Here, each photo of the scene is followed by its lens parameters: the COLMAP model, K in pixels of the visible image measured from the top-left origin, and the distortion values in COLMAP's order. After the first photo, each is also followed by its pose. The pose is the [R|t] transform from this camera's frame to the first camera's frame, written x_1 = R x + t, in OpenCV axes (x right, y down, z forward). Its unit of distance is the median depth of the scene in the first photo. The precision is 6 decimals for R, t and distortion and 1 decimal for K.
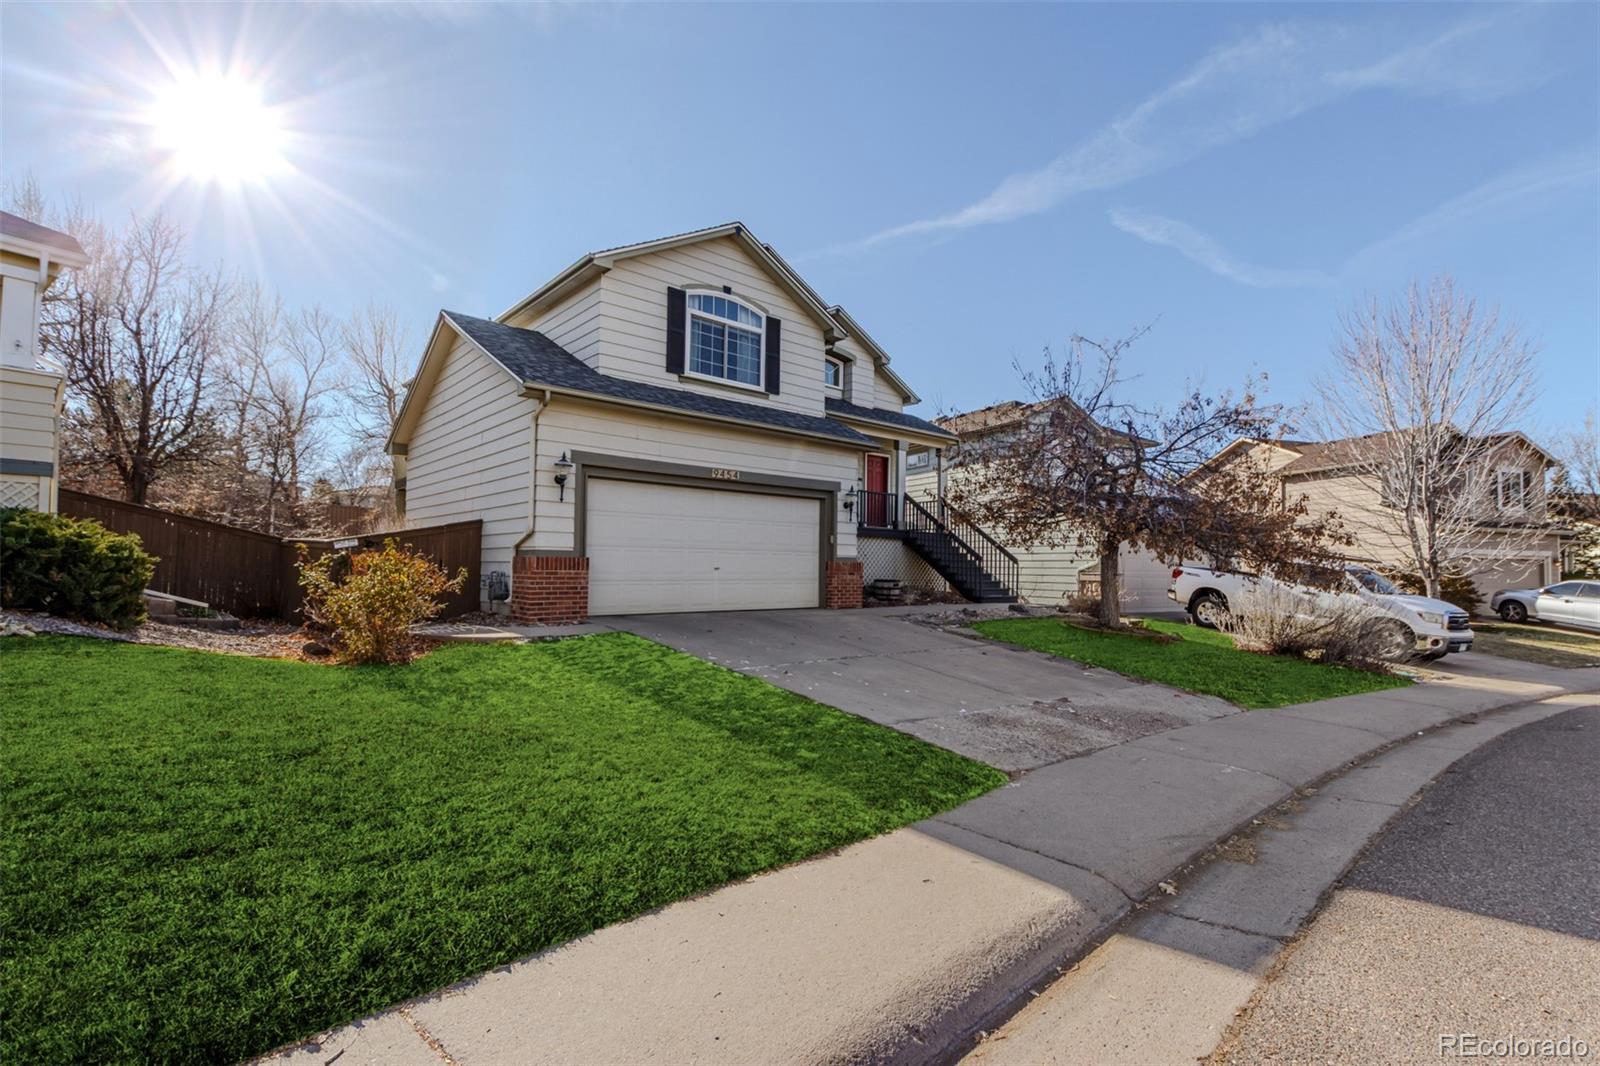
lens RADIAL K [[766.0, 0, 802.3], [0, 766.0, 537.4], [0, 0, 1]] dist [-0.000921, -0.000212]
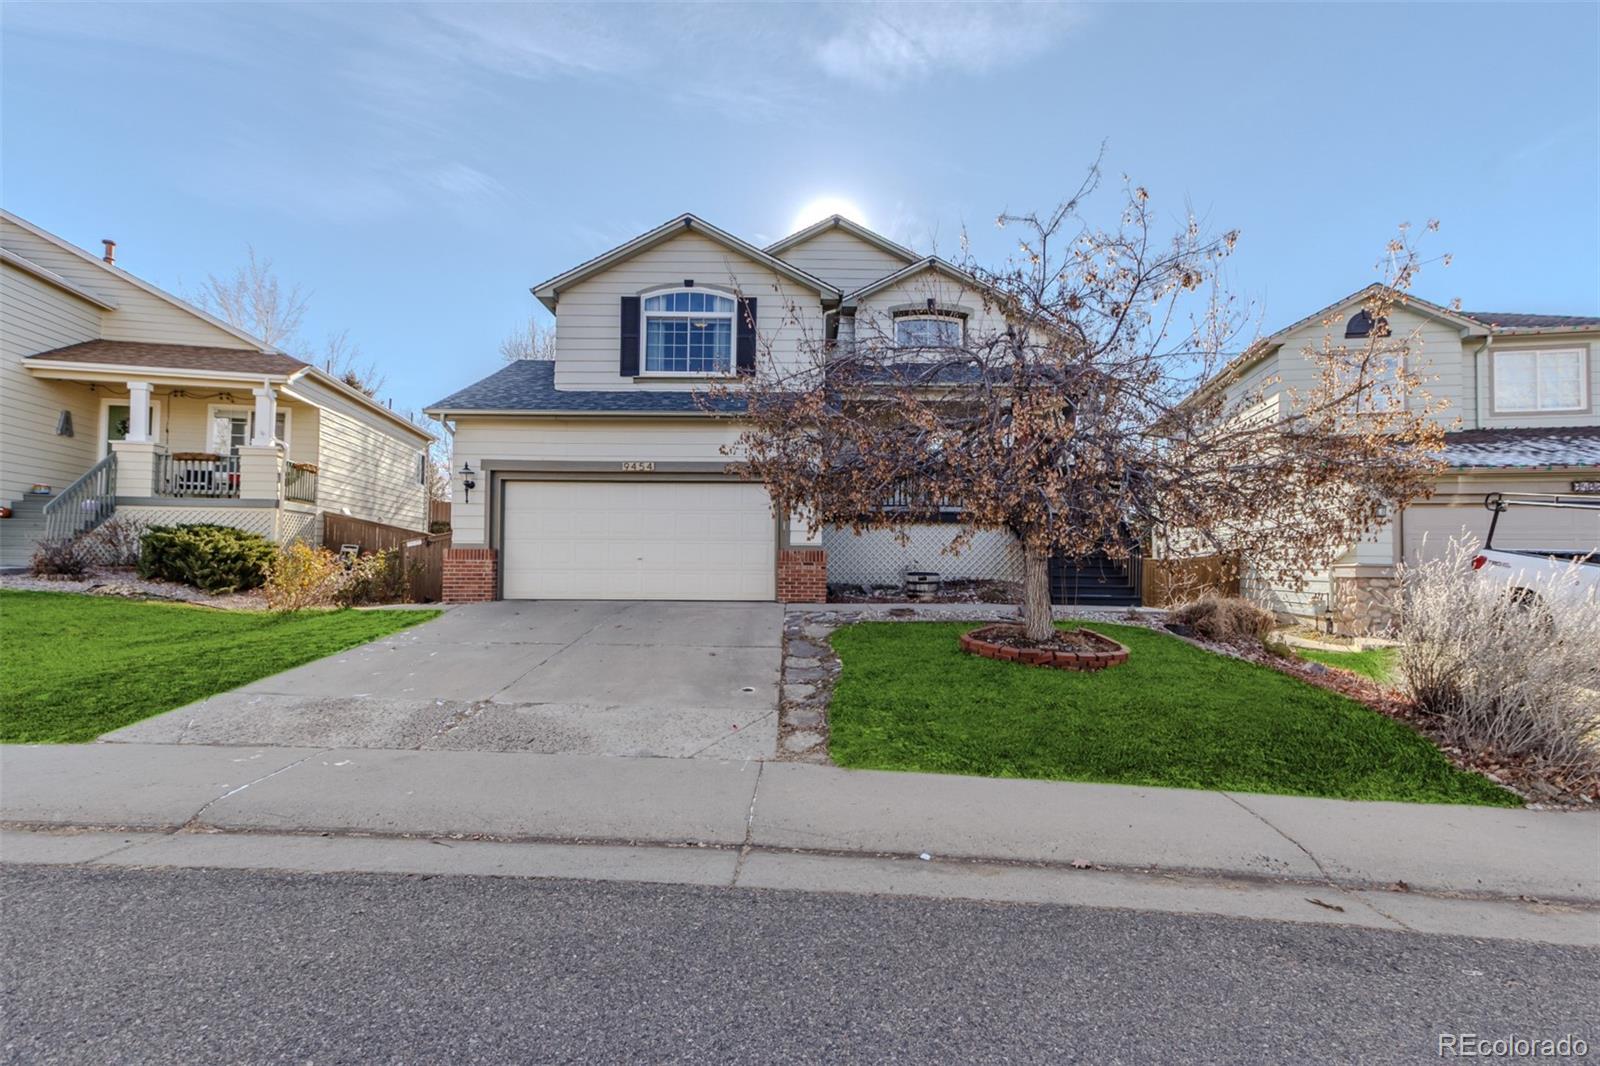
lens RADIAL K [[766.0, 0, 800.7], [0, 766.0, 540.8], [0, 0, 1]] dist [-0.000921, -0.000212]
pose [[0.731426, -0.035797, -0.680981, 0.708632], [0.028018, 0.999356, -0.022439, 0.043365], [0.681345, -0.002667, 0.731958, 0.376781]]
